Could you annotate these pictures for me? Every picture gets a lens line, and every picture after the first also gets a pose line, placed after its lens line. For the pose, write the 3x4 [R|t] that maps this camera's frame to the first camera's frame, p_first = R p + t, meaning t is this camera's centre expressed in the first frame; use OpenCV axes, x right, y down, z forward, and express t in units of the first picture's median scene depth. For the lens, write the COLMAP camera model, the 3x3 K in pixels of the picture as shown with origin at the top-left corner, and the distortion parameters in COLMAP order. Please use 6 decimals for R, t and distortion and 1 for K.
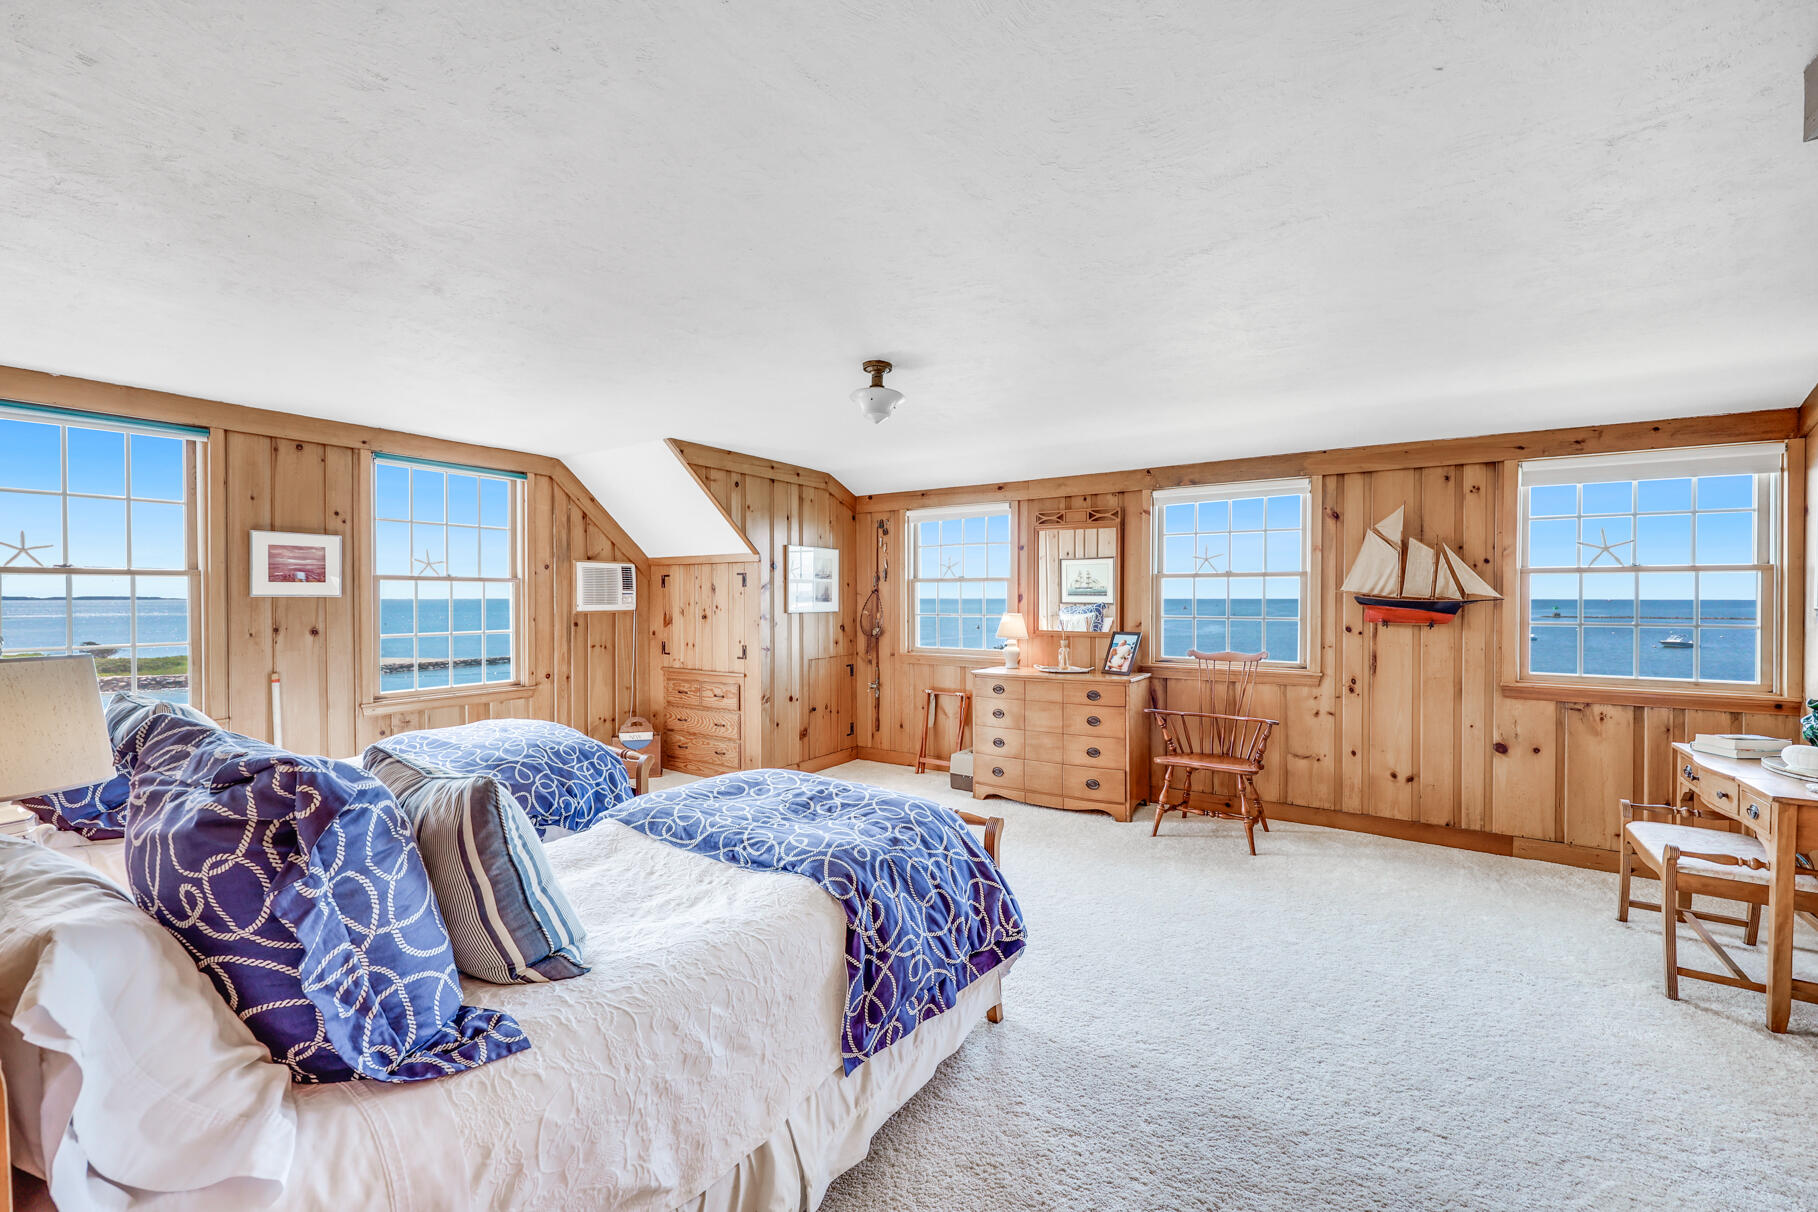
lens RADIAL K [[697.9, 0, 909.1], [0, 697.9, 605.9], [0, 0, 1]] dist [0.000963, -0.000004]
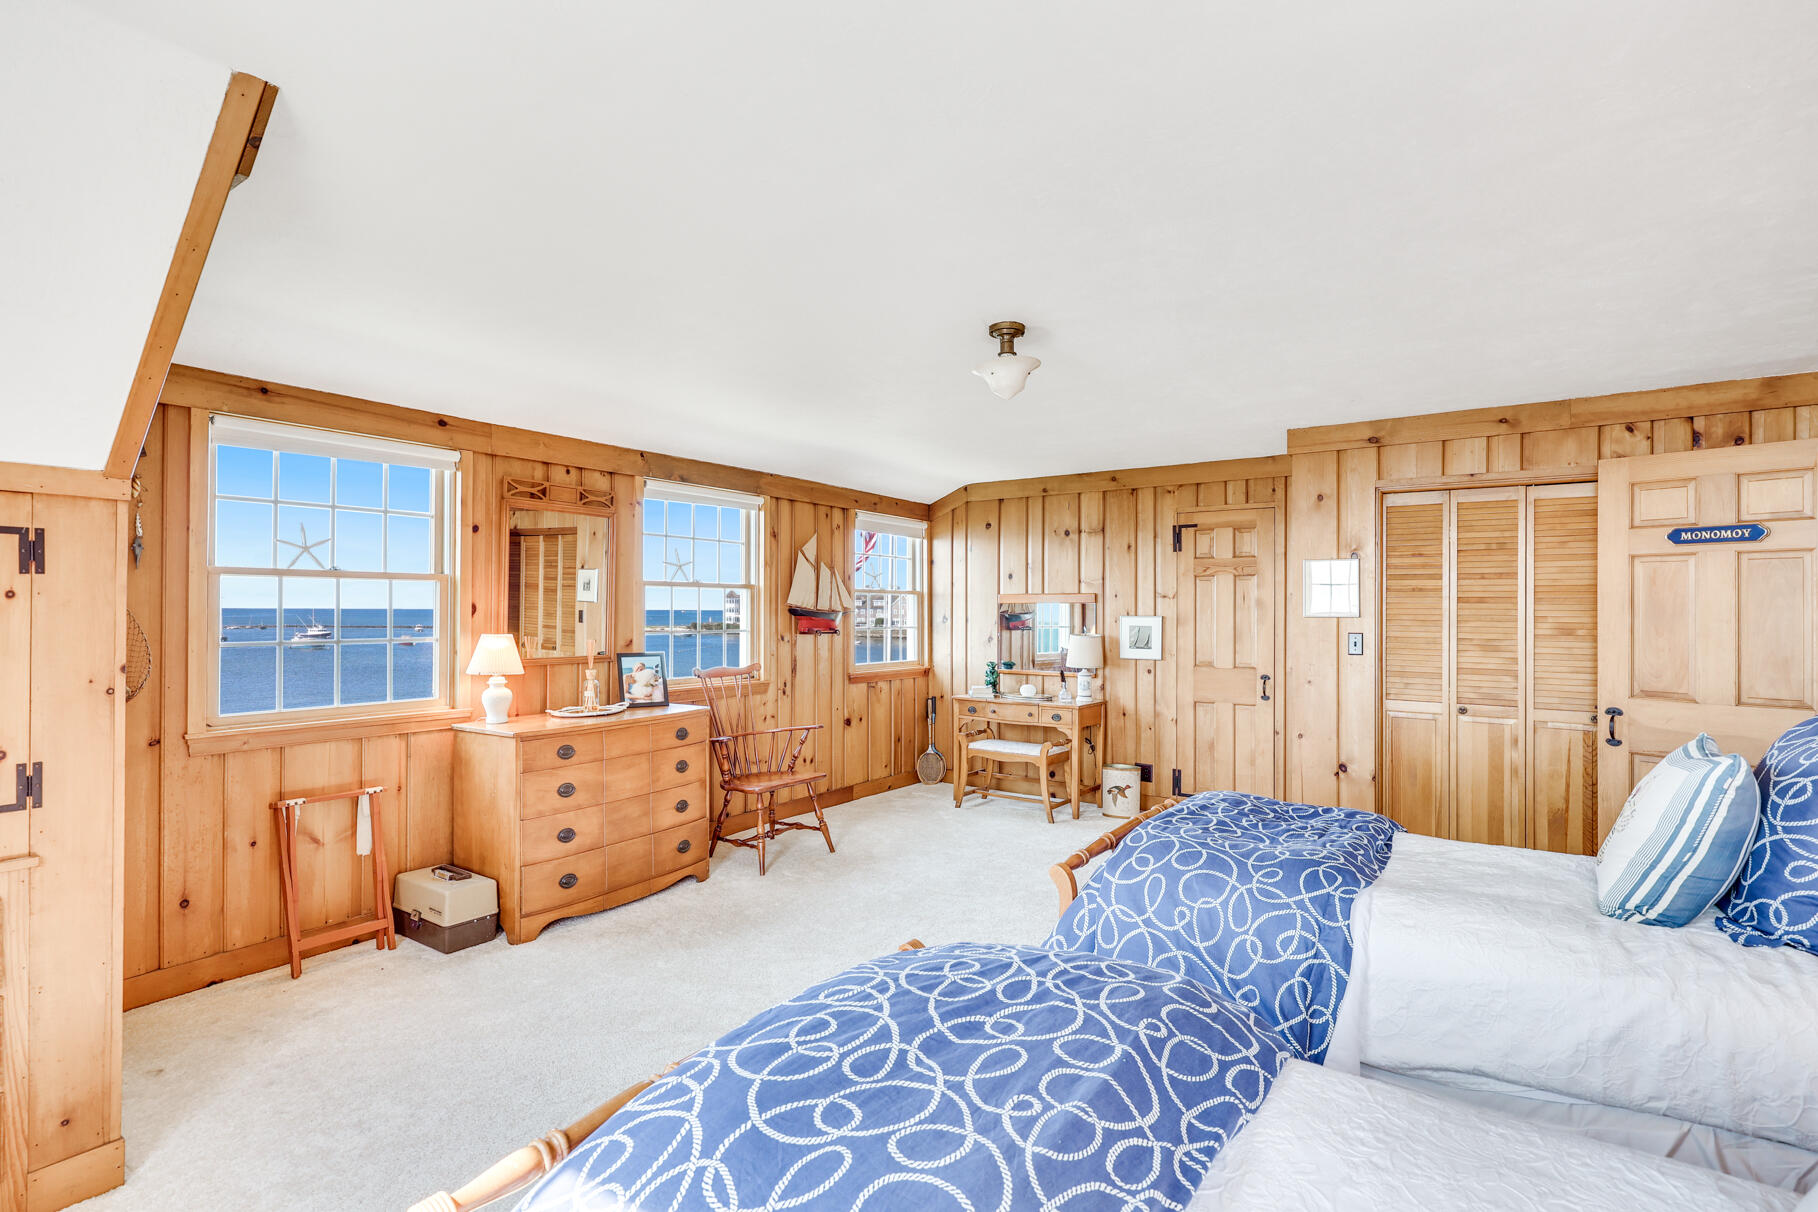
lens RADIAL K [[890.5, 0, 902.1], [0, 890.5, 600.4], [0, 0, 1]] dist [-0.019212, -0.000638]
pose [[0.031857, 0.009554, 0.999447, -0.688722], [0.008793, 0.999913, -0.009839, -0.009801], [-0.999454, 0.009101, 0.031770, 0.673960]]
